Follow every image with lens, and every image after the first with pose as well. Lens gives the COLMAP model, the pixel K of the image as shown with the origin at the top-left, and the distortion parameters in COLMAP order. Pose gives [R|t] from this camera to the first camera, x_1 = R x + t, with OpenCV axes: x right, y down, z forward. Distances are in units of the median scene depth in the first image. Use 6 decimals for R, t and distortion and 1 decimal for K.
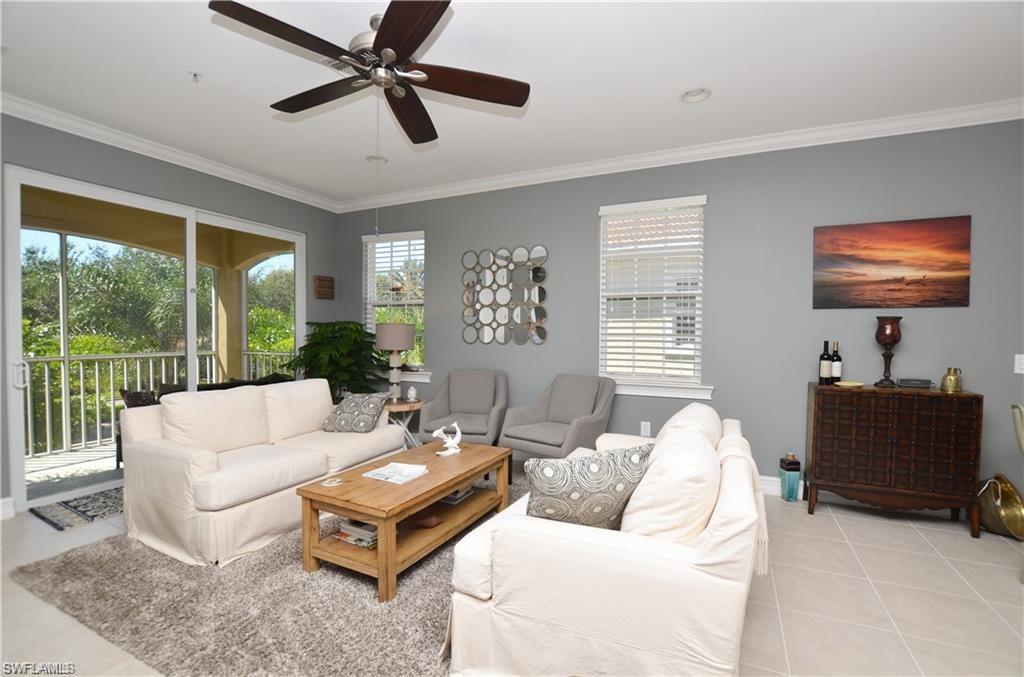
lens RADIAL K [[452.6, 0, 512.2], [0, 452.6, 342.6], [0, 0, 1]] dist [-0.036377, 0.004593]
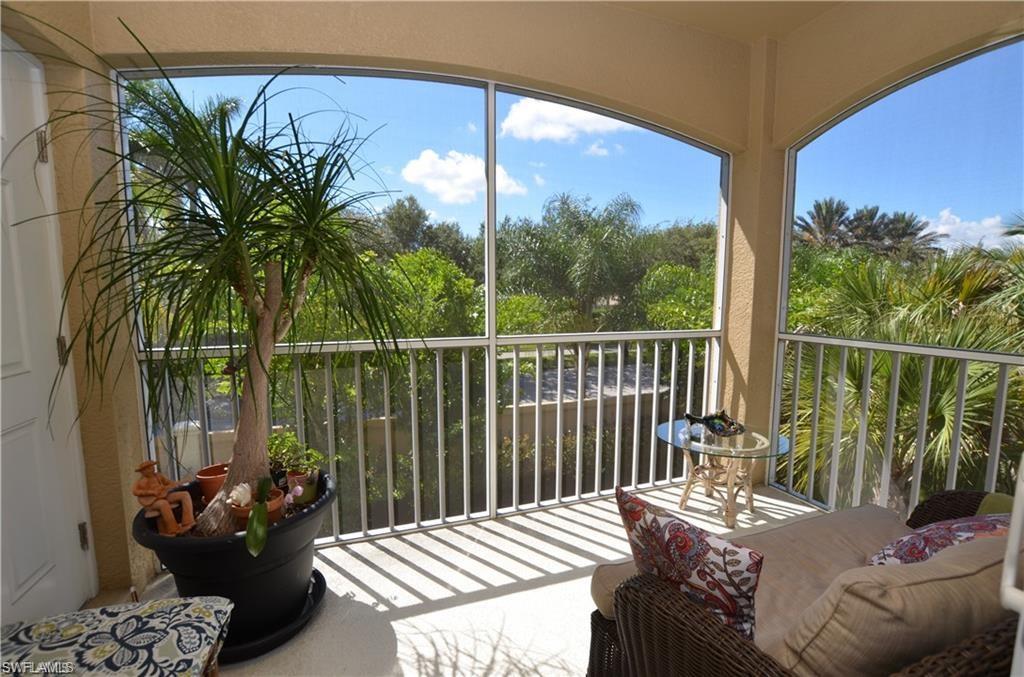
lens RADIAL K [[452.6, 0, 513.7], [0, 452.6, 340.5], [0, 0, 1]] dist [-0.036377, 0.004593]
pose [[0.714443, 0.073351, -0.695838, -0.243683], [-0.017196, 0.996030, 0.087340, -0.004241], [0.699482, -0.050434, 0.712869, 0.246126]]
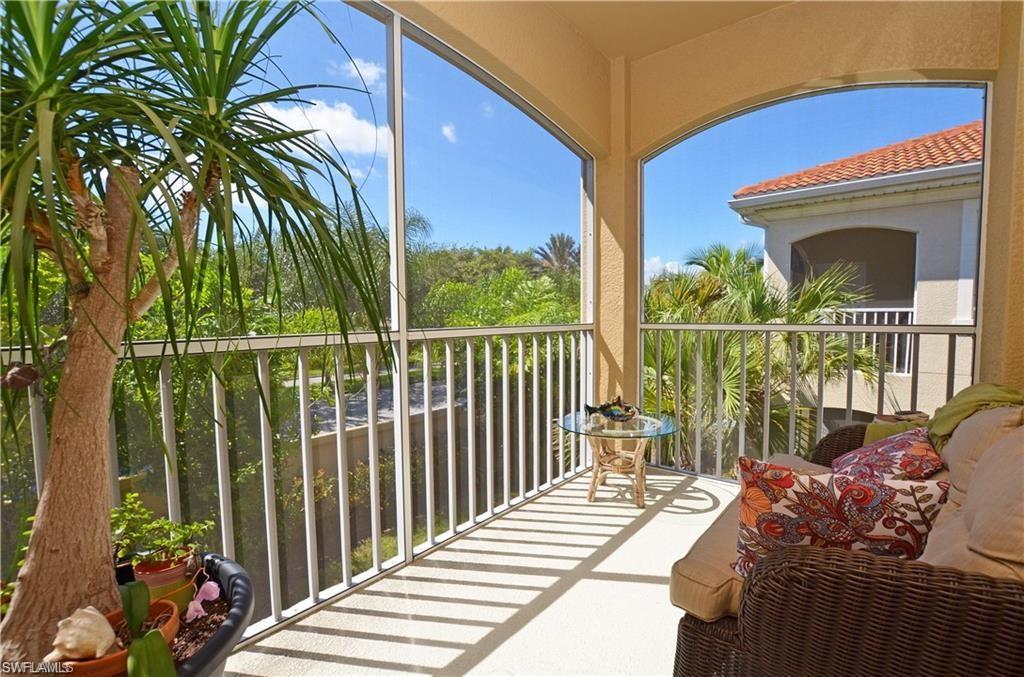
lens RADIAL K [[452.6, 0, 510.3], [0, 452.6, 342.0], [0, 0, 1]] dist [-0.036377, 0.004593]
pose [[0.968342, 0.004973, -0.249579, -0.315805], [0.003782, 0.999395, 0.034585, 0.011201], [0.249600, -0.034434, 0.967737, 0.238711]]
